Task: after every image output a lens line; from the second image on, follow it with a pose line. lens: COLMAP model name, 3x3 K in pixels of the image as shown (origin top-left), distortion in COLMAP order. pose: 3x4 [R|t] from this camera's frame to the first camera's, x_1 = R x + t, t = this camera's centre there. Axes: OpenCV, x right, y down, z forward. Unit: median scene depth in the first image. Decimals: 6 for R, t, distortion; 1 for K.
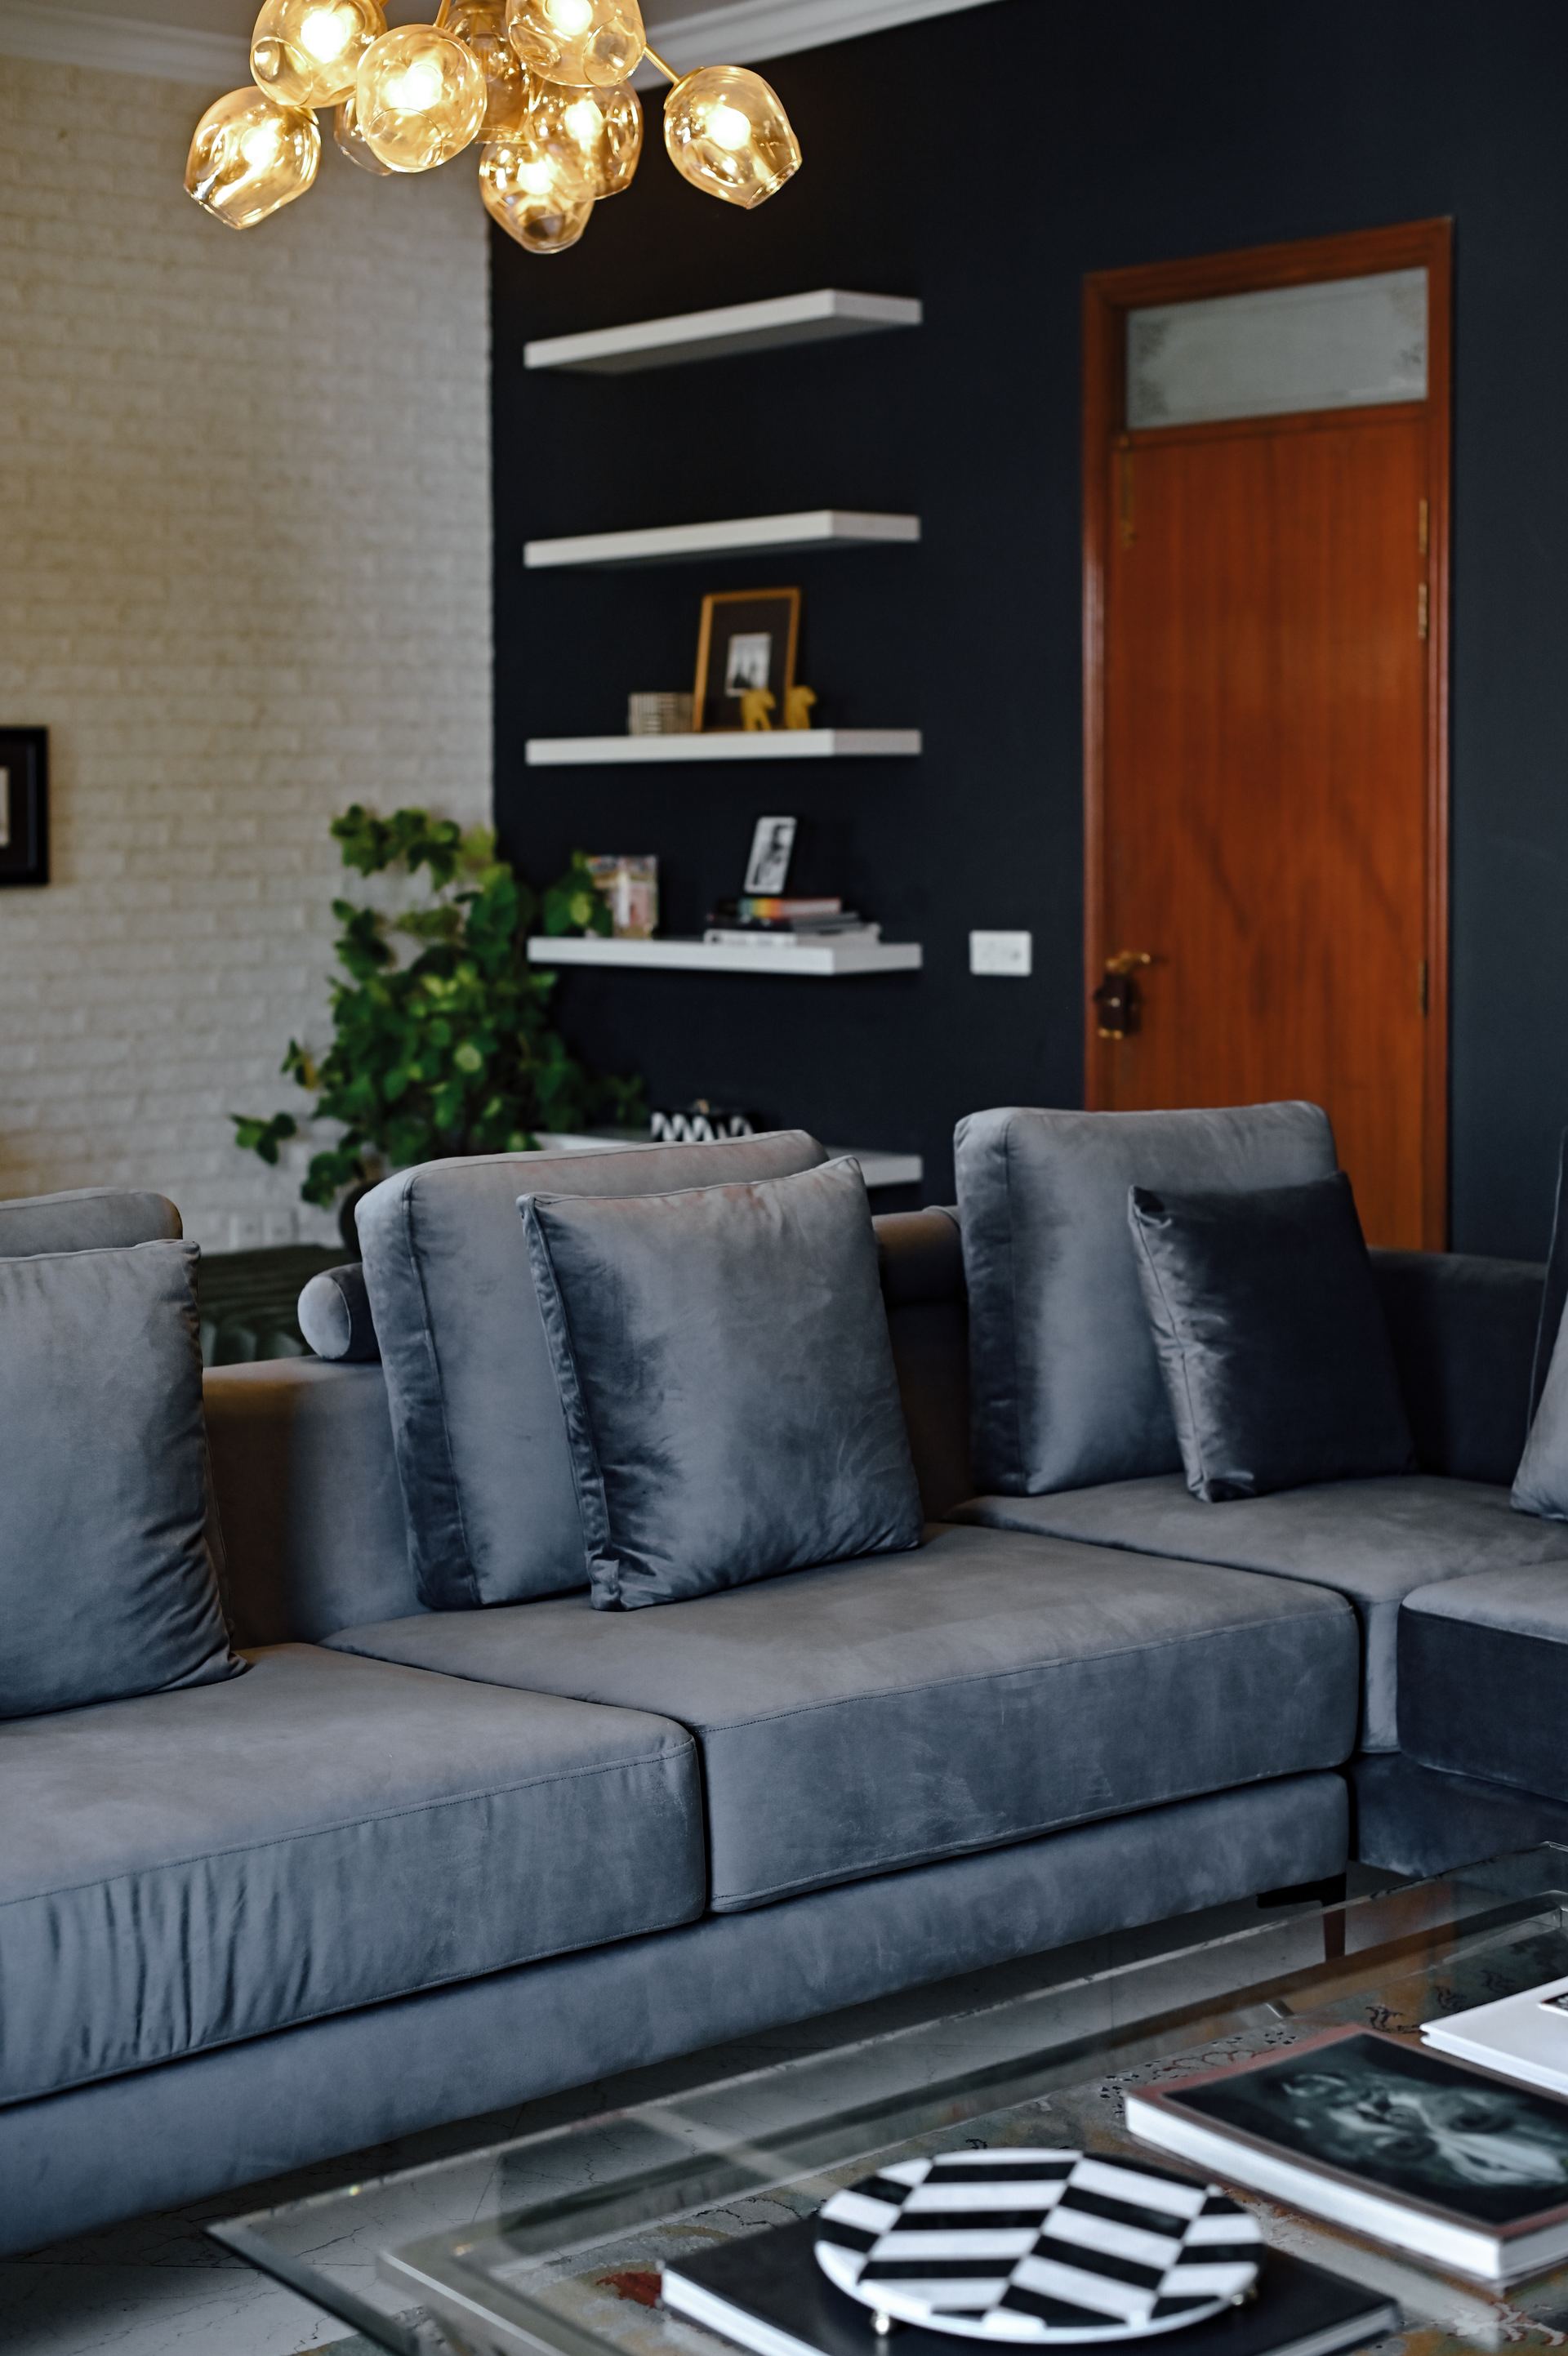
lens RADIAL K [[3523.0, 0, 825.8], [0, 3523.0, 915.1], [0, 0, 1]] dist [-0.000088, -0.022283]
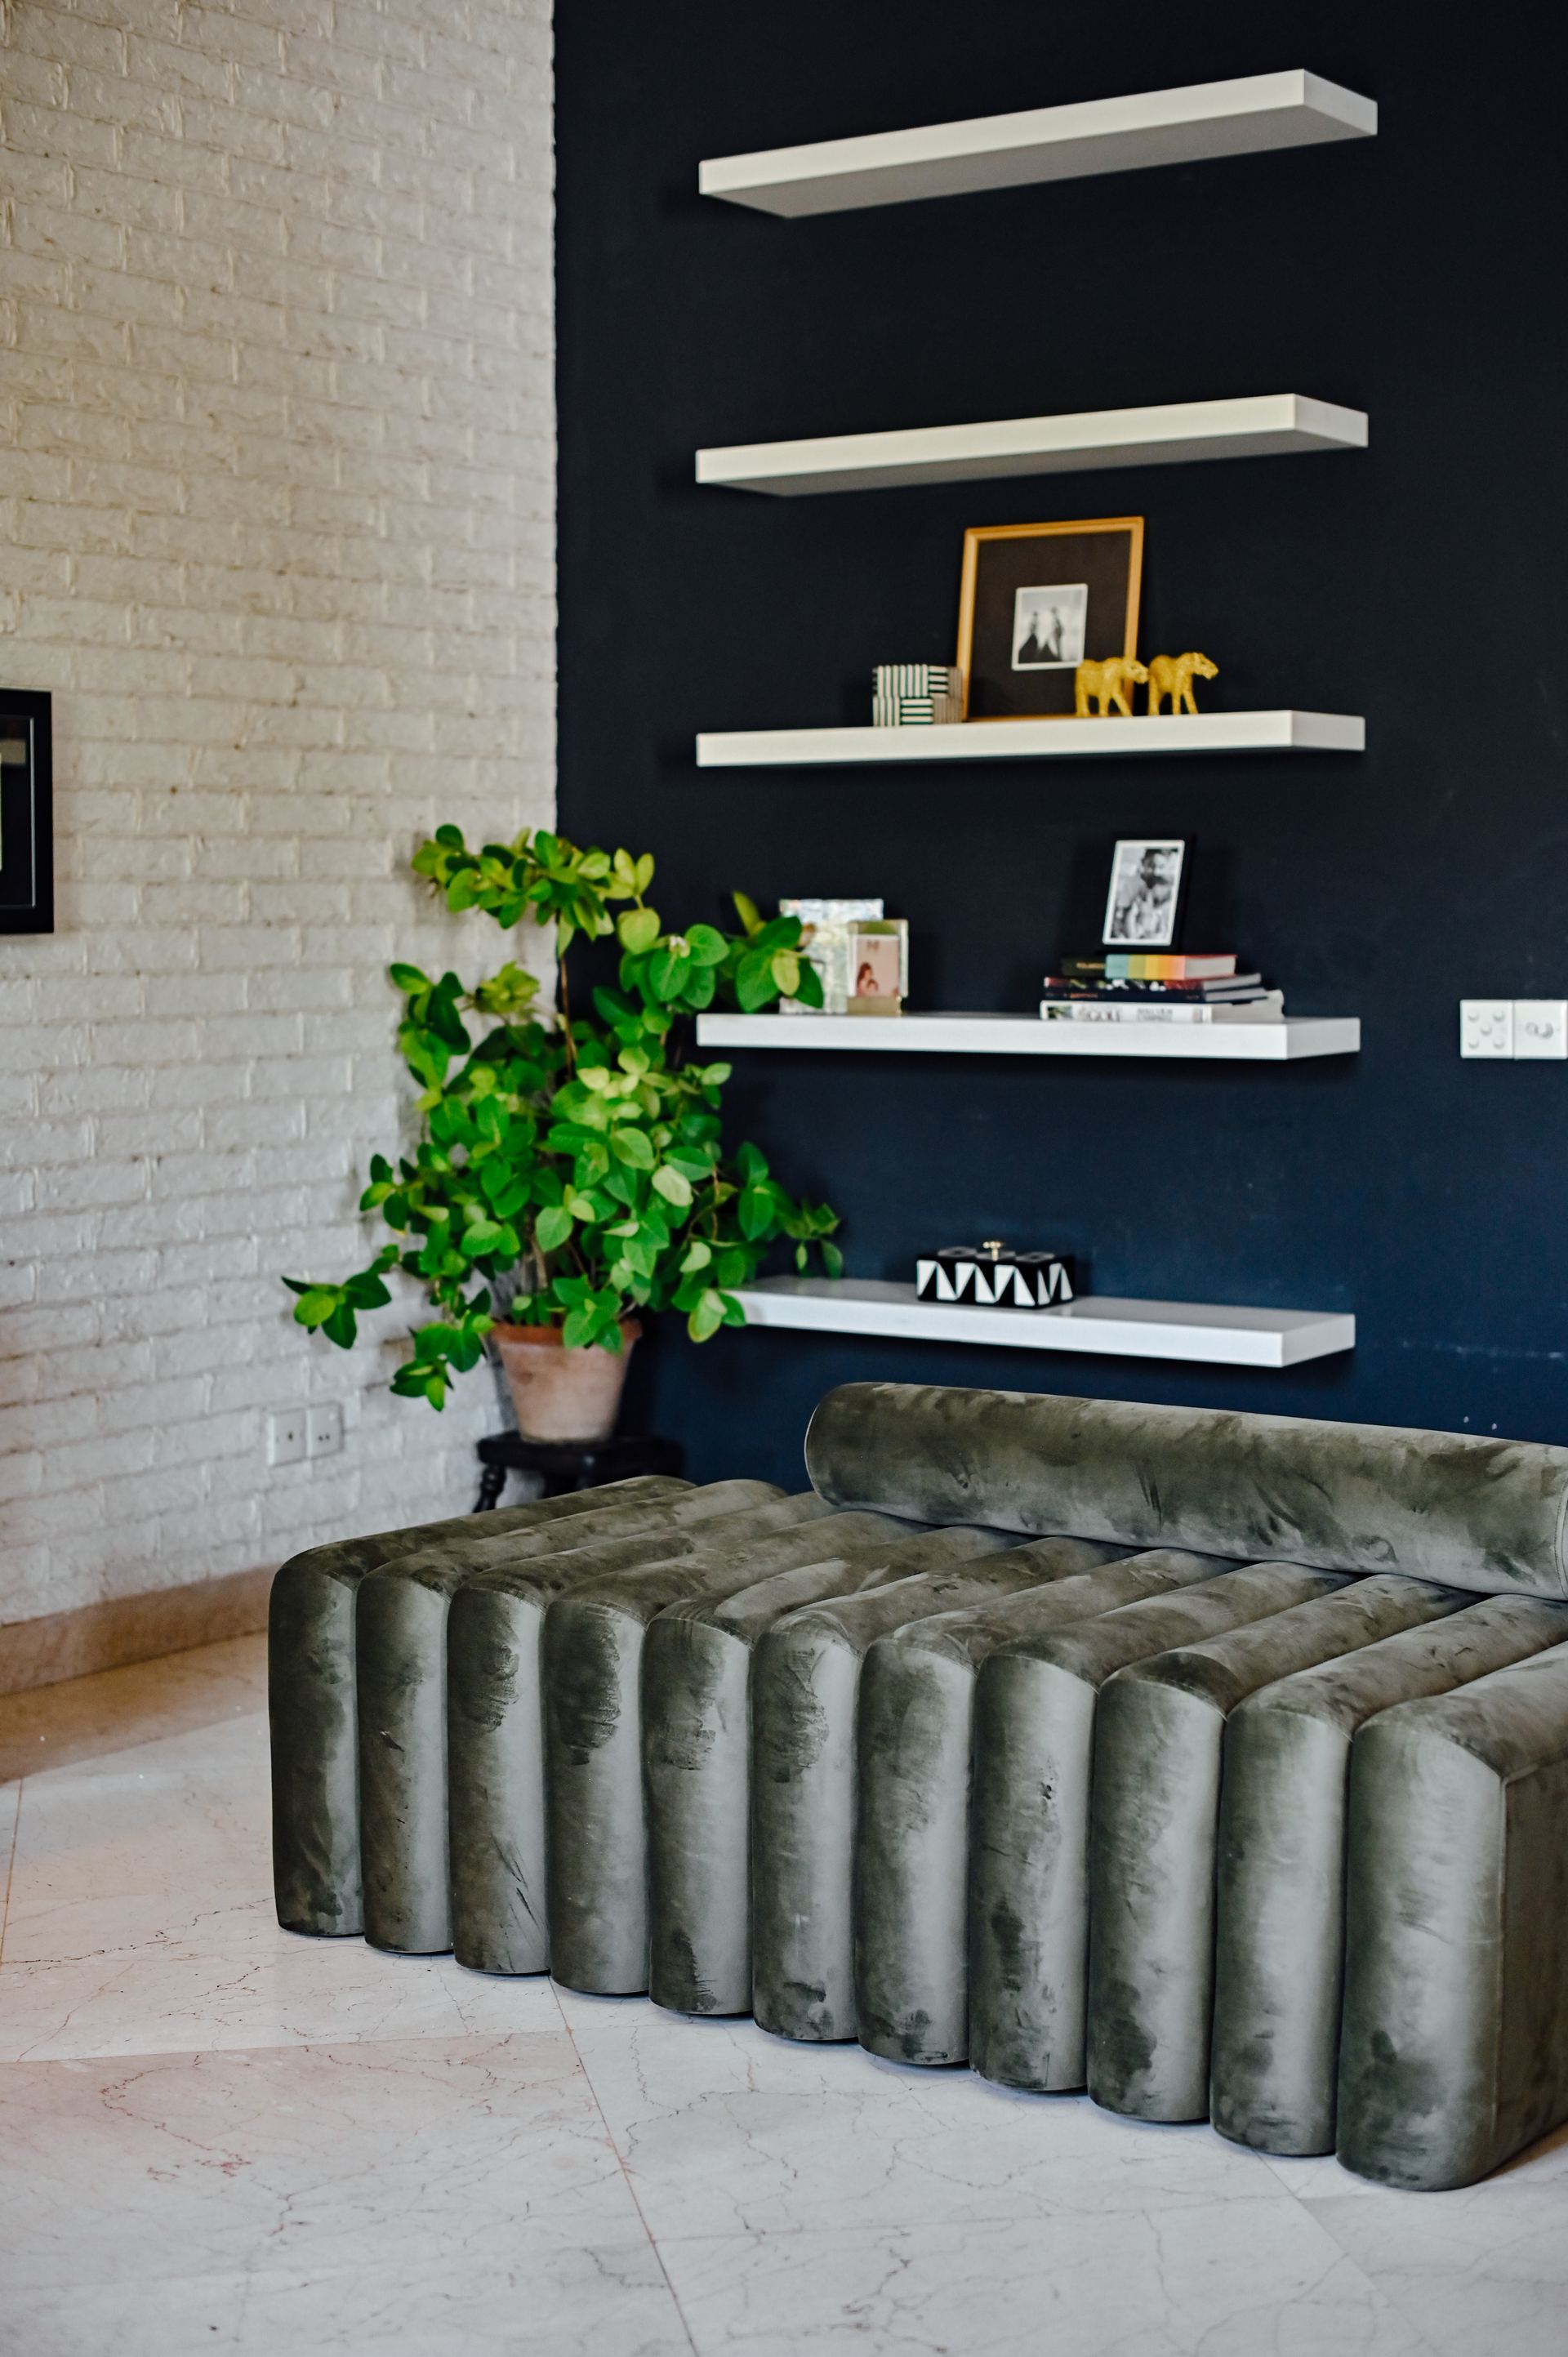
lens RADIAL K [[3437.7, 0, 784.0], [0, 3437.7, 1178.5], [0, 0, 1]] dist [0.004234, 0.027265]
pose [[0.967834, -0.013676, 0.251216, -0.258623], [0.002122, 0.998930, 0.046205, 0.008127], [-0.251579, -0.044185, 0.966828, 0.351502]]
